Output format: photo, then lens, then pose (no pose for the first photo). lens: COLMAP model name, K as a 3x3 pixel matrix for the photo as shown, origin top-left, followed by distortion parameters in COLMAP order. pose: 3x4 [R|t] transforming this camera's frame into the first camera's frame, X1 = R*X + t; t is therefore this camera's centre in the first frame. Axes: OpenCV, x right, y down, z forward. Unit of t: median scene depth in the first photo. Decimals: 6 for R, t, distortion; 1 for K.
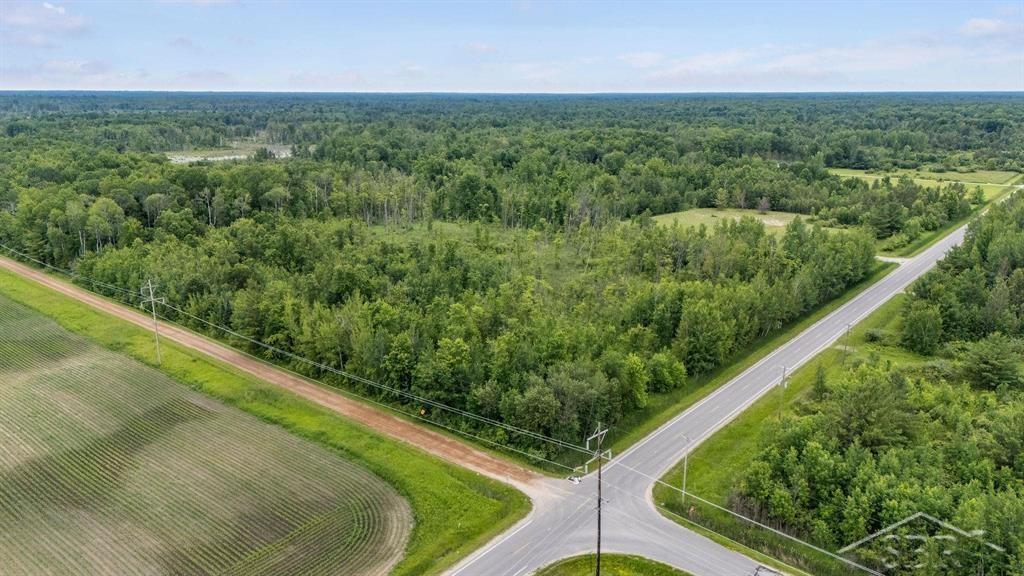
lens RADIAL K [[741.7, 0, 510.9], [0, 741.7, 293.2], [0, 0, 1]] dist [0.117609, -0.161681]
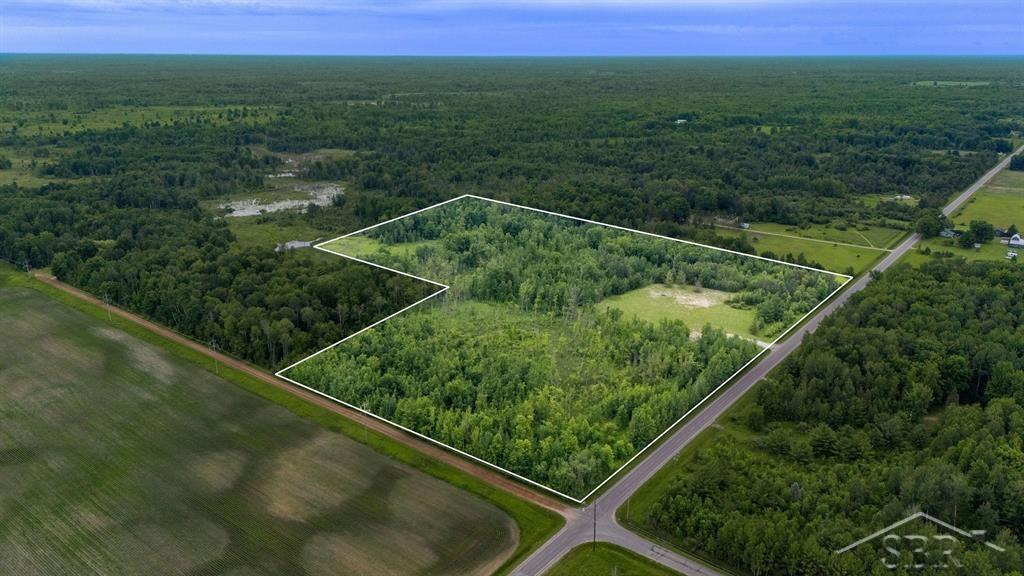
lens RADIAL K [[744.9, 0, 510.5], [0, 744.9, 290.0], [0, 0, 1]] dist [0.091305, -0.093818]
pose [[0.999500, -0.004478, 0.031290, -0.170549], [0.003036, 0.998939, 0.045952, -0.440254], [-0.031463, -0.045834, 0.998453, -1.061205]]
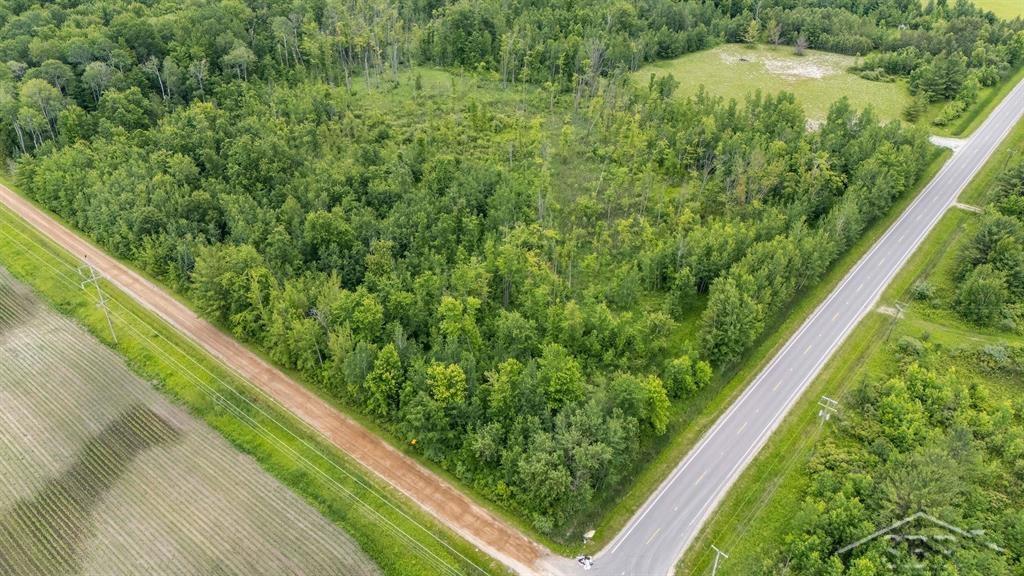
lens RADIAL K [[744.9, 0, 510.5], [0, 744.9, 290.0], [0, 0, 1]] dist [0.091305, -0.093818]
pose [[0.999999, 0.000816, 0.001253, -0.004268], [-0.001150, 0.955279, 0.295705, -0.260837], [-0.000956, -0.295706, 0.955278, 0.190995]]
